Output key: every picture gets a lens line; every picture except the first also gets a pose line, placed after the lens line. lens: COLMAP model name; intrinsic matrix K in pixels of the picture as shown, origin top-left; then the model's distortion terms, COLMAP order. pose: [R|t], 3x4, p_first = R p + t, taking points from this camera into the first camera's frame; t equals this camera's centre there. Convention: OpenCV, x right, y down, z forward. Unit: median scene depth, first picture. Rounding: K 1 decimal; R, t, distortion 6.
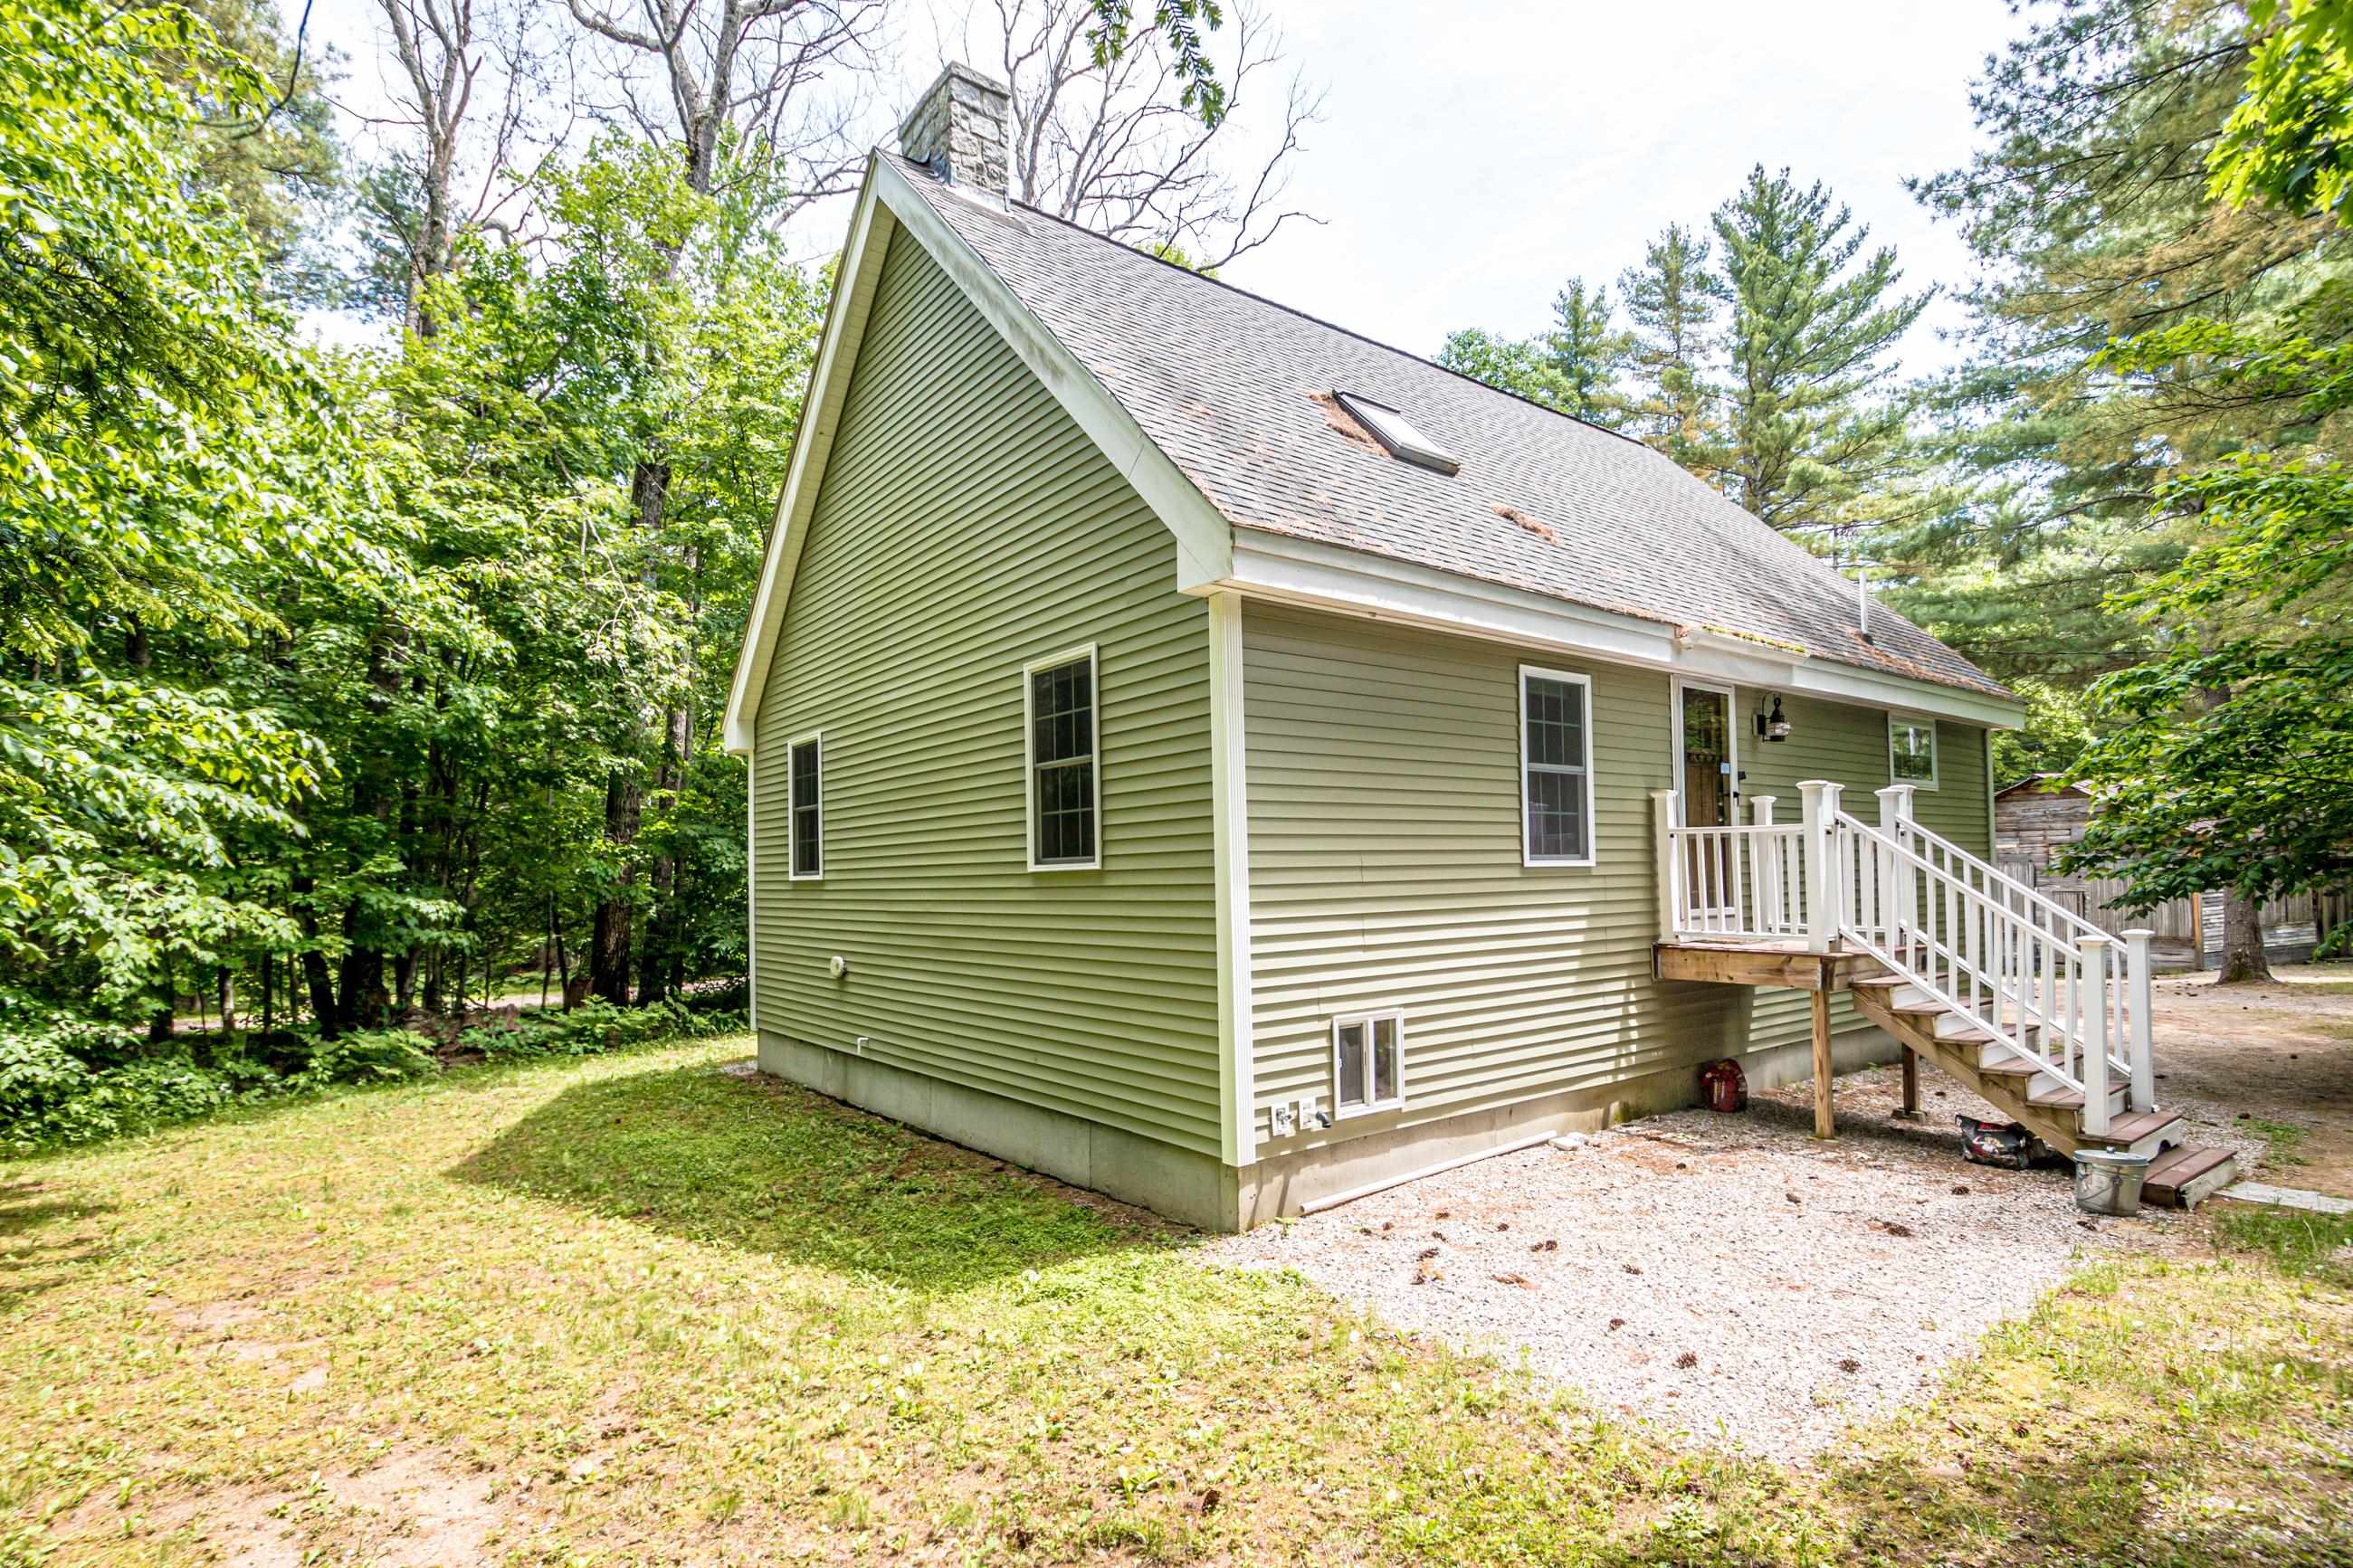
lens RADIAL K [[1124.7, 0, 1182.1], [0, 1124.7, 823.6], [0, 0, 1]] dist [-0.013407, -0.000365]
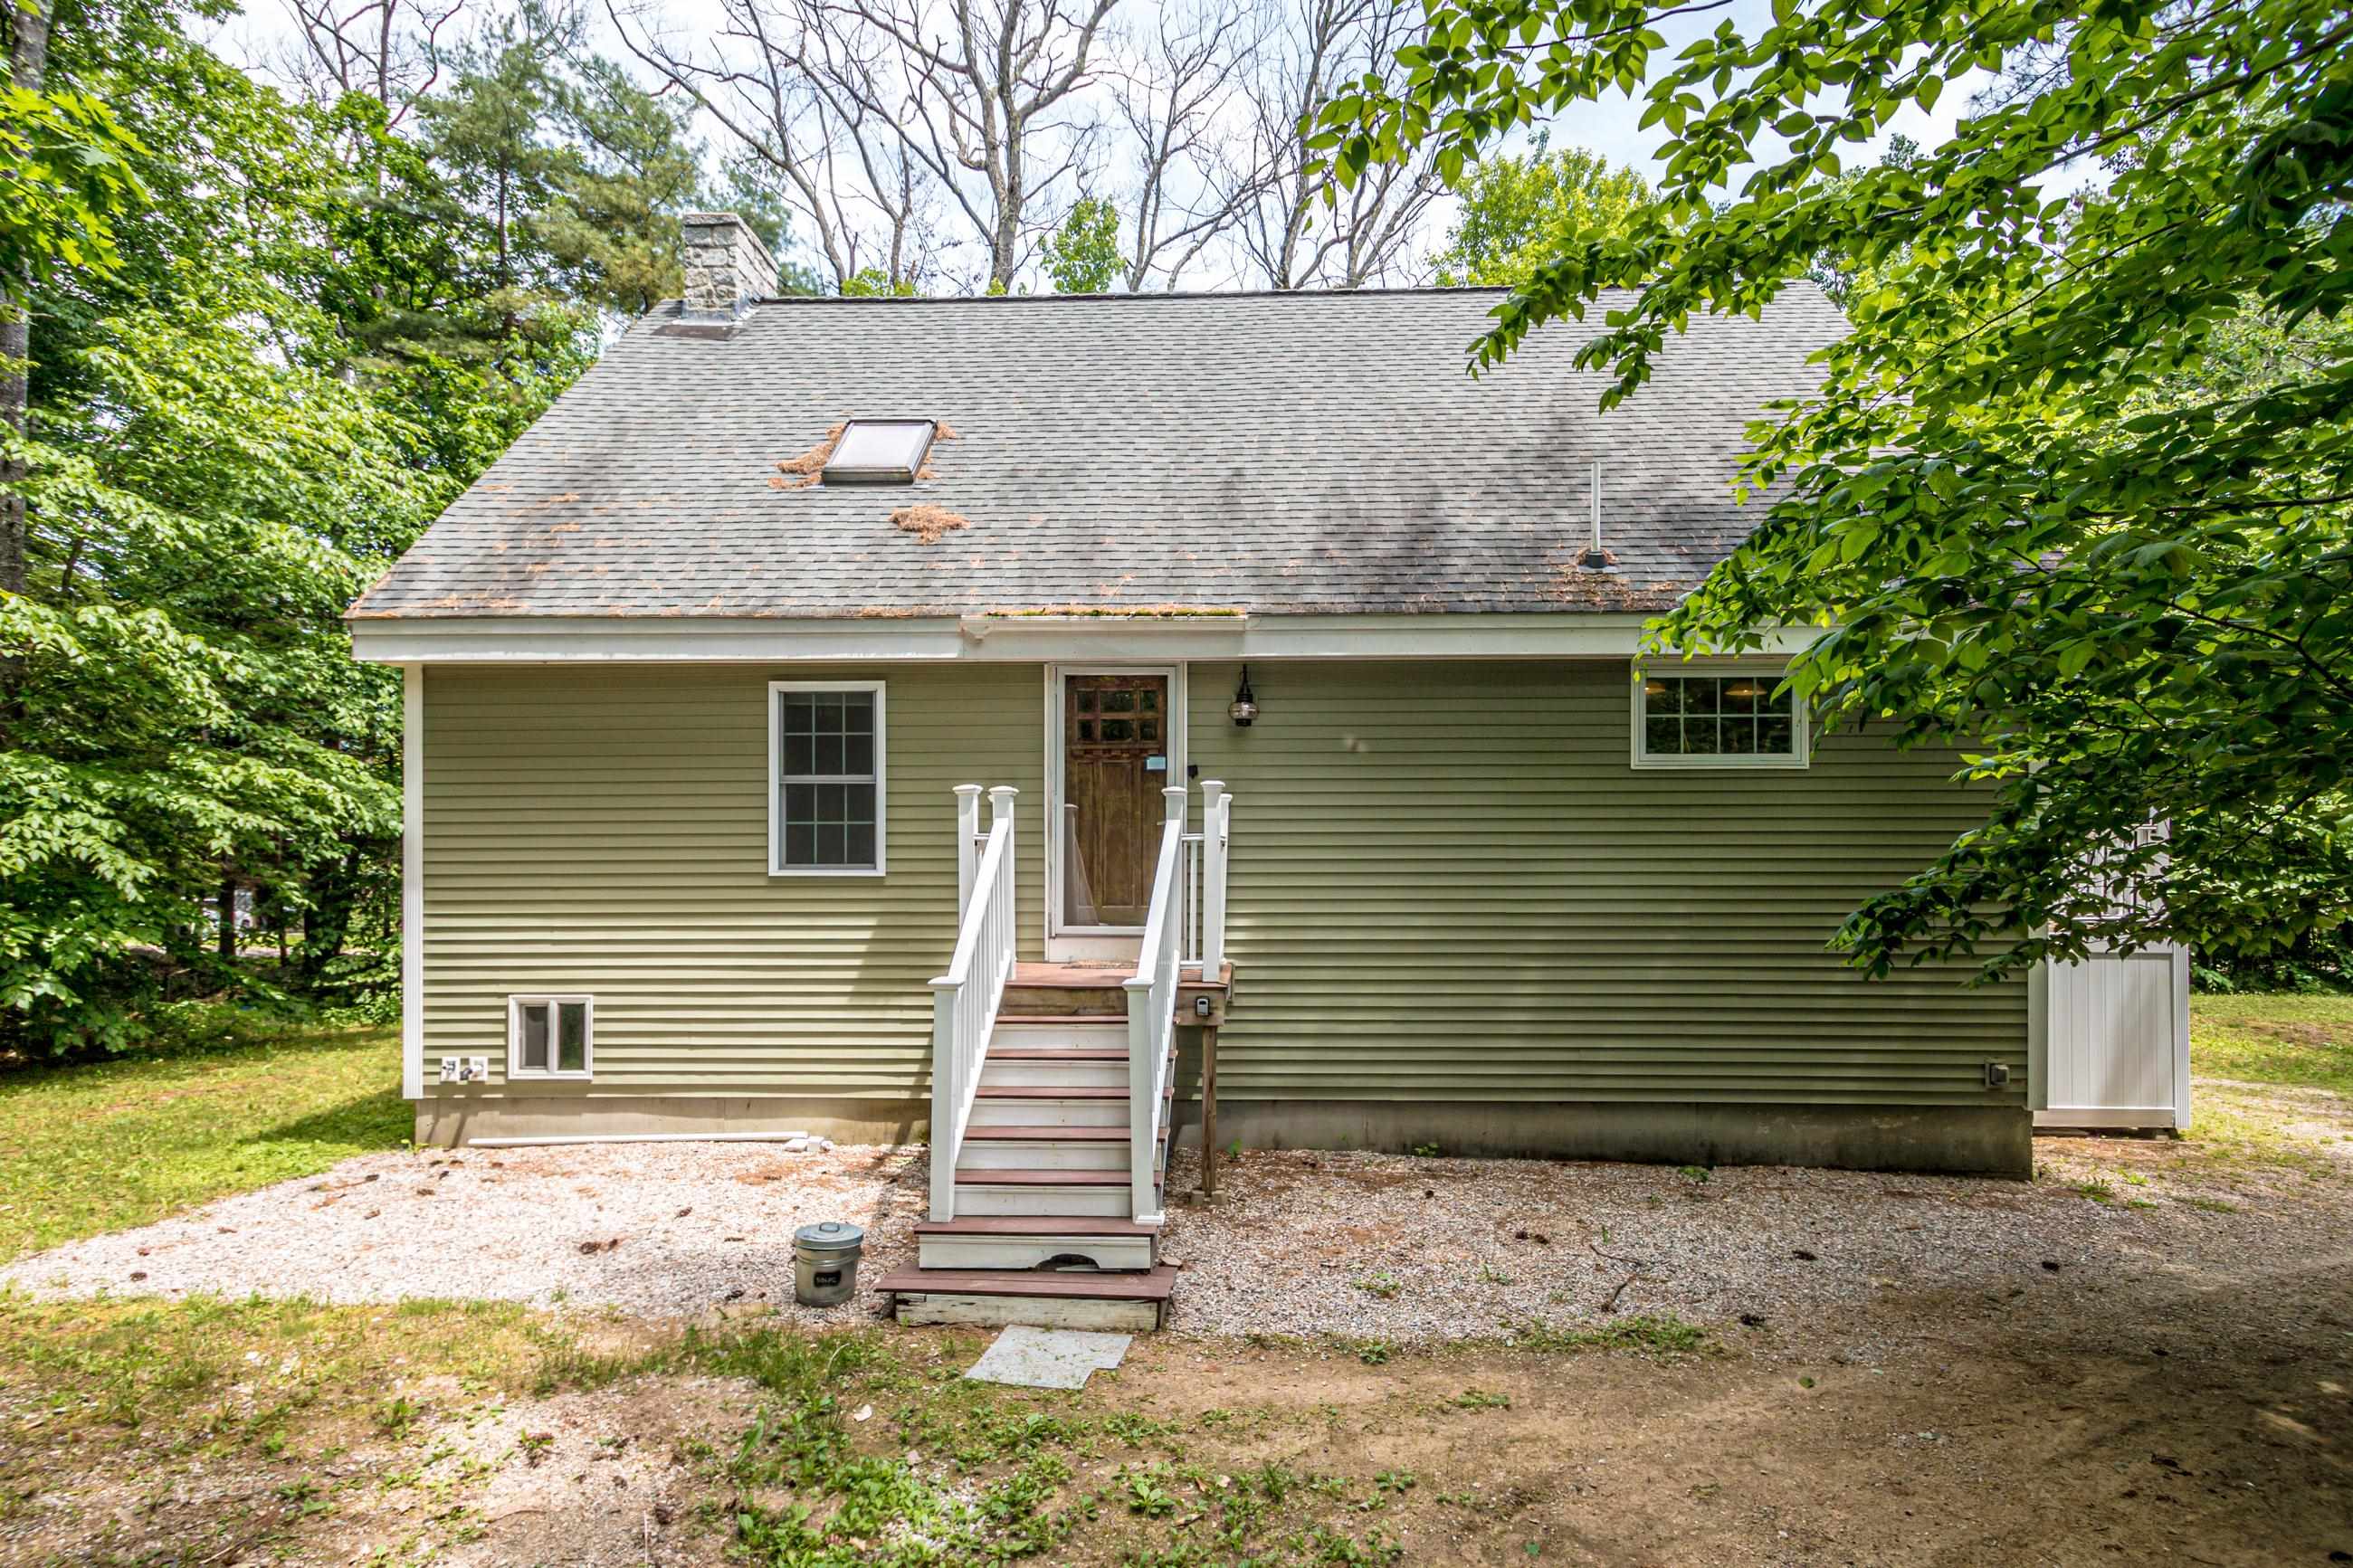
lens RADIAL K [[1172.2, 0, 1175.6], [0, 1172.2, 849.4], [0, 0, 1]] dist [-0.004038, -0.000553]
pose [[0.787575, 0.000057, -0.616218, 1.426089], [0.018055, 0.999569, 0.023167, -0.005218], [0.615954, -0.029371, 0.787234, 0.419756]]
